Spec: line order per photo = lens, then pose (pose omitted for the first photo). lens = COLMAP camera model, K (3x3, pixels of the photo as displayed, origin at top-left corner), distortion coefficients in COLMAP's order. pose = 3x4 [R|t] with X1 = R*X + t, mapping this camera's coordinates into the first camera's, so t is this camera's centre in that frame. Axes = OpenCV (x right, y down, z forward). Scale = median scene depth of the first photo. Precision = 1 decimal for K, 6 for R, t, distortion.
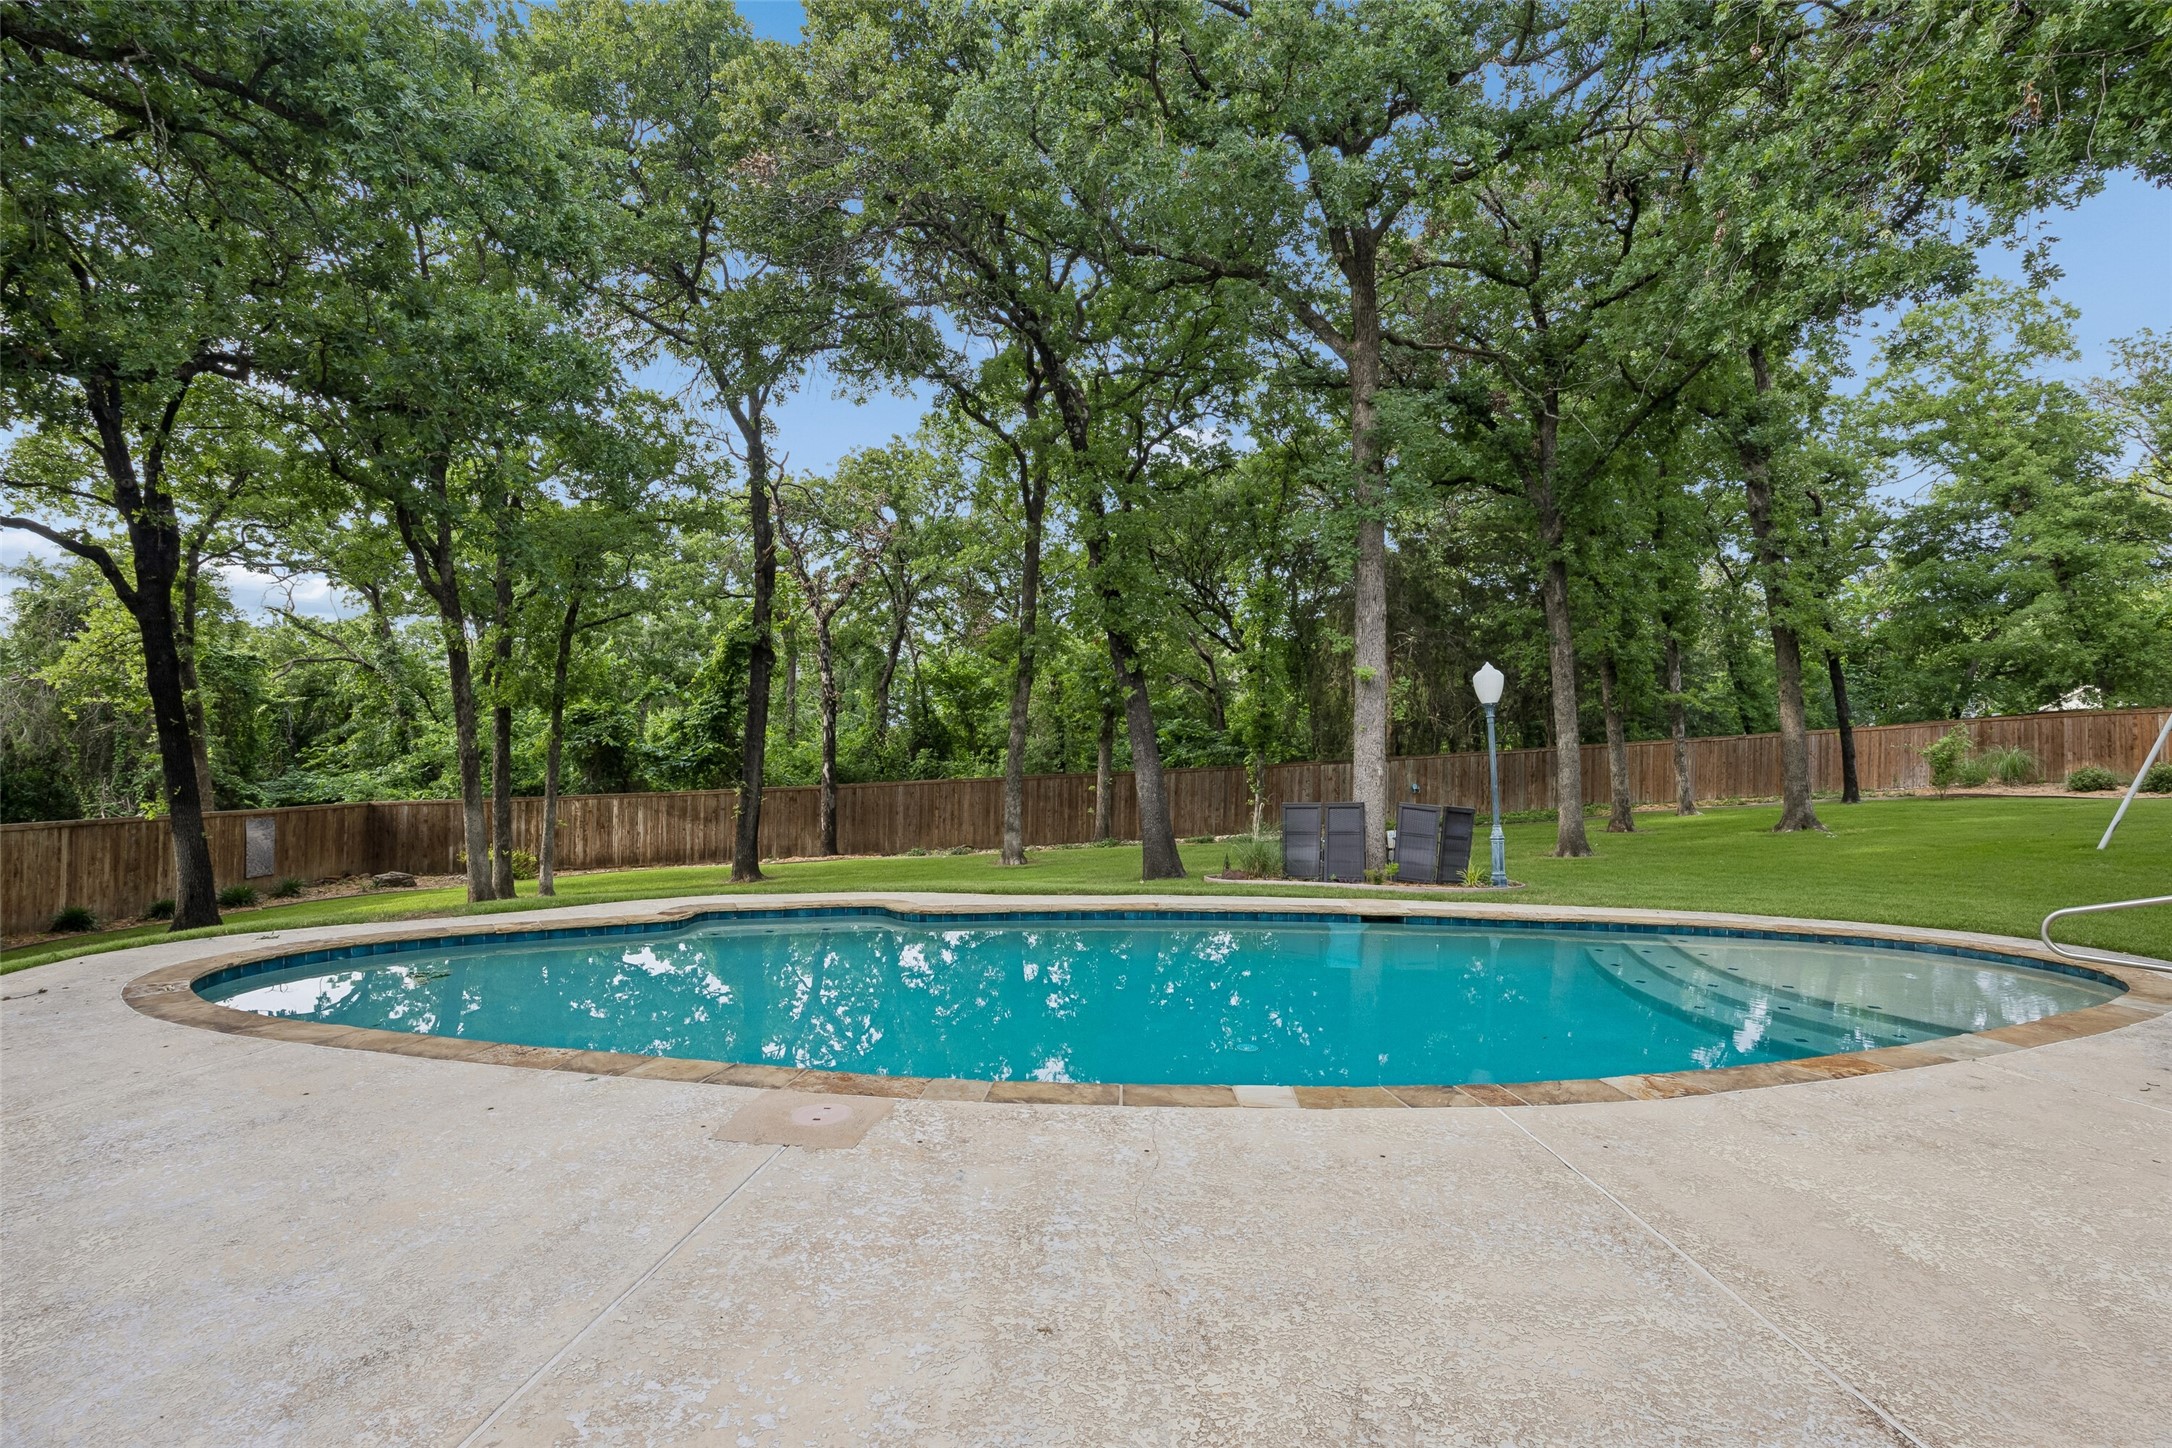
lens RADIAL K [[1057.1, 0, 1094.7], [0, 1057.1, 716.9], [0, 0, 1]] dist [-0.001428, -0.000116]
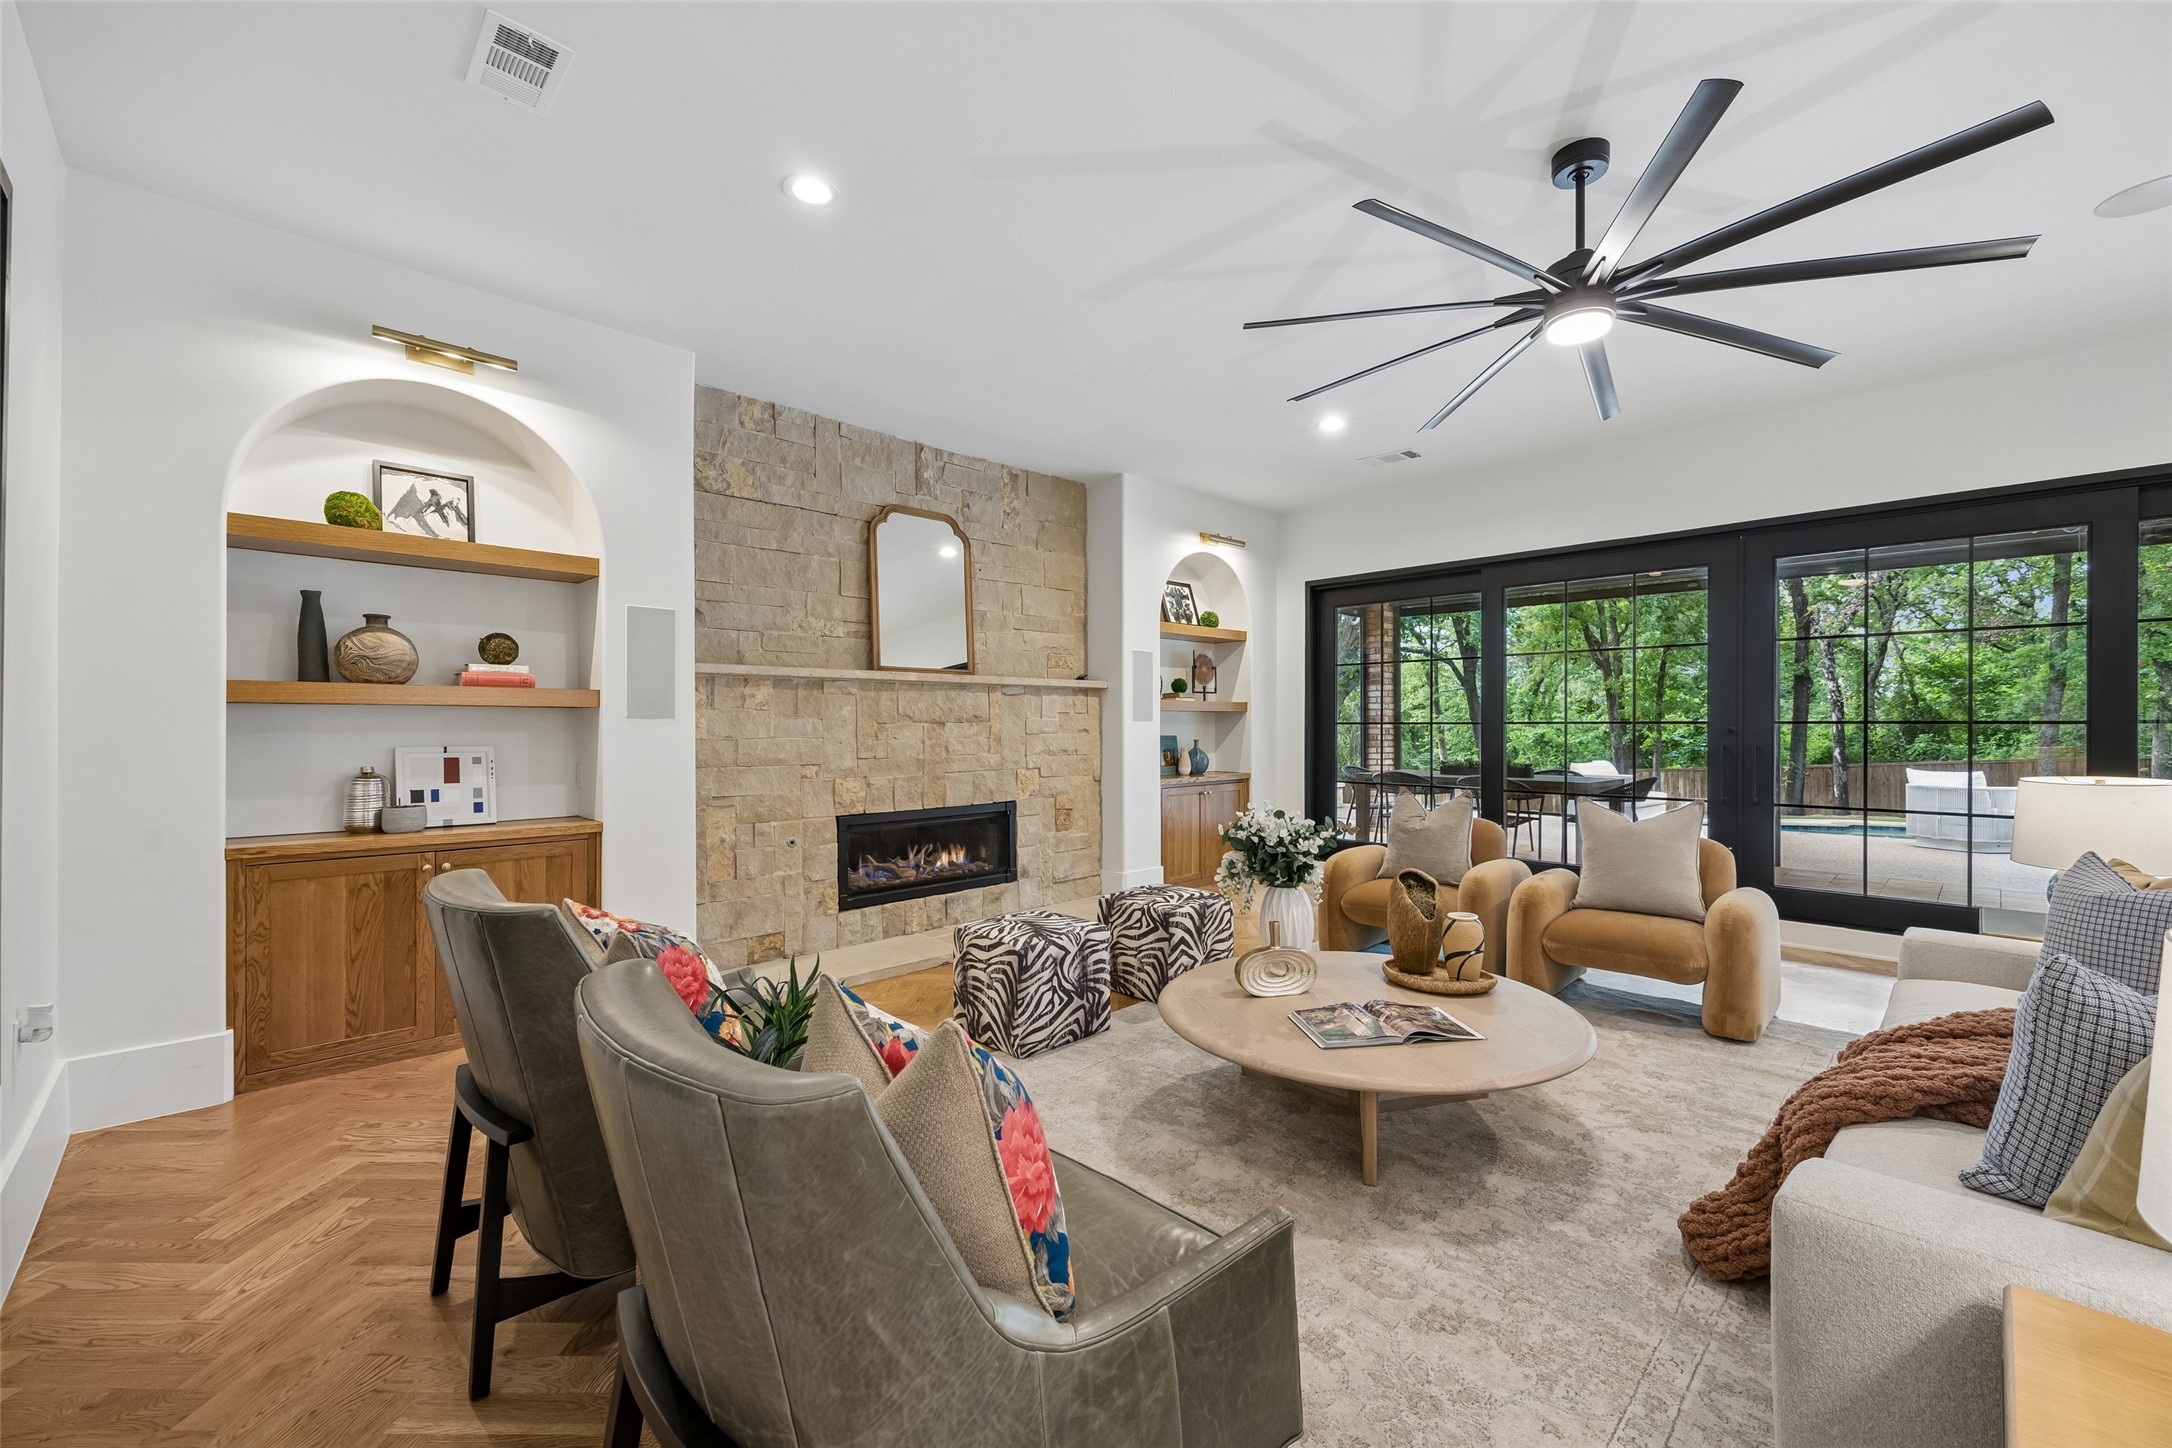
lens RADIAL K [[887.3, 0, 1086.0], [0, 887.3, 724.0], [0, 0, 1]] dist [0.016682, -0.000149]
pose [[0.642637, -0.024355, -0.765784, 0.013455], [0.043513, 0.999042, 0.004742, -0.035651], [0.764934, -0.036368, 0.643081, -0.496042]]
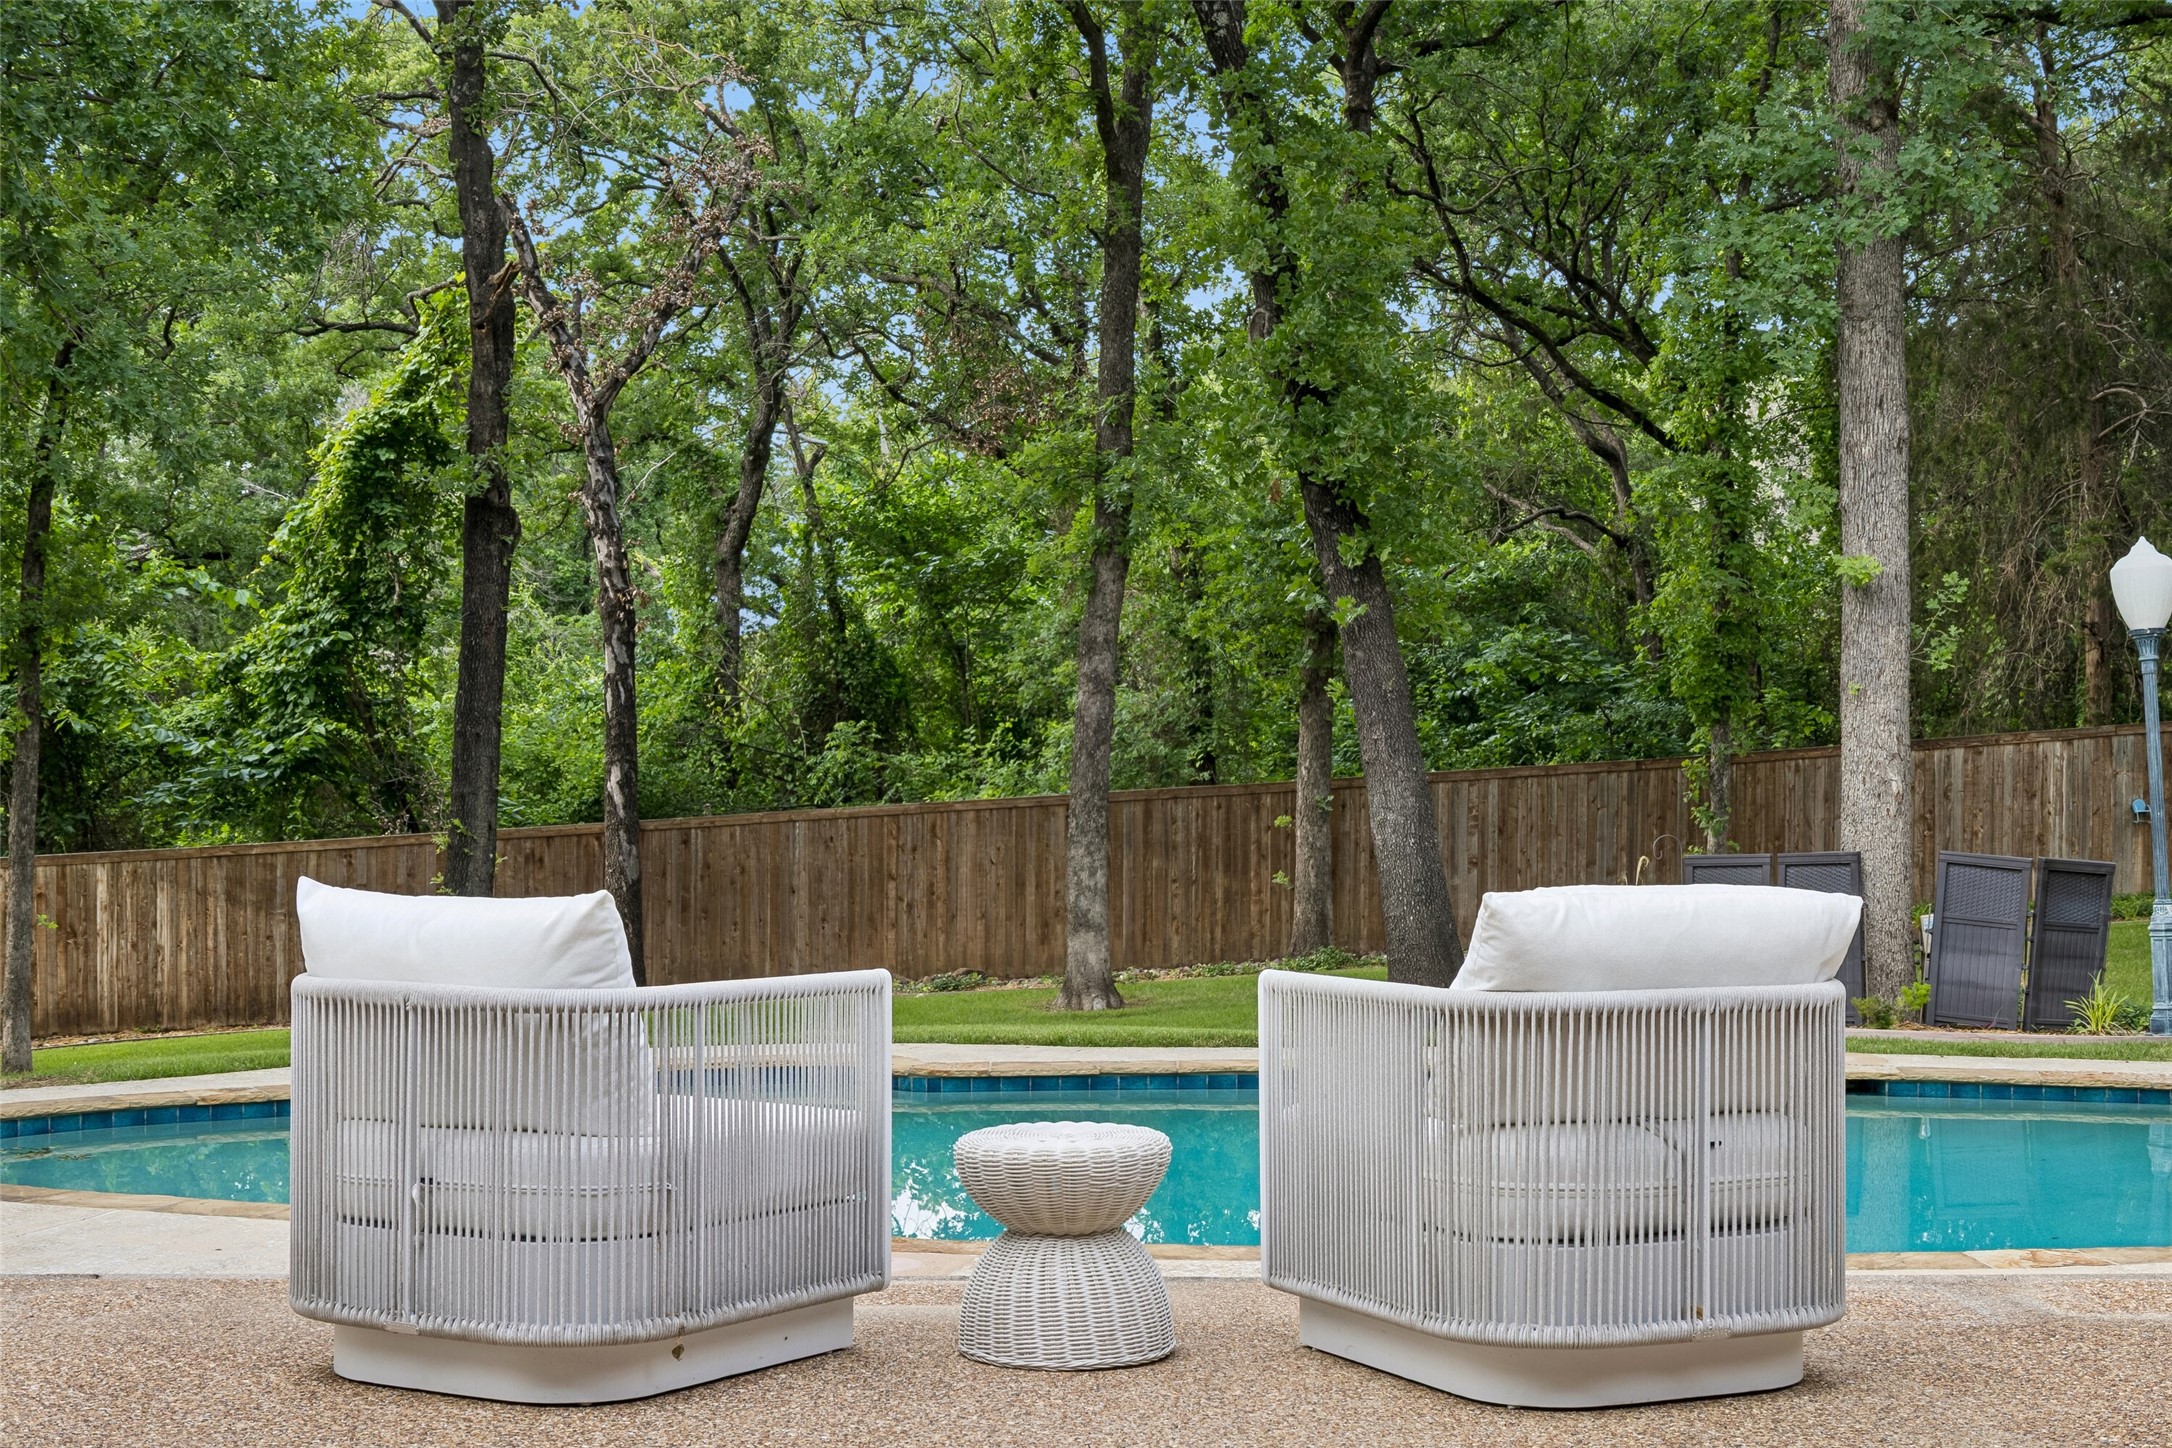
lens RADIAL K [[3250.5, 0, 1086.0], [0, 3250.5, 724.0], [0, 0, 1]] dist [-0.028191, -0.038932]
pose [[0.997362, -0.015947, -0.070817, 0.010223], [0.018797, 0.999033, 0.039755, -0.017804], [0.070115, -0.040981, 0.996697, -0.203957]]
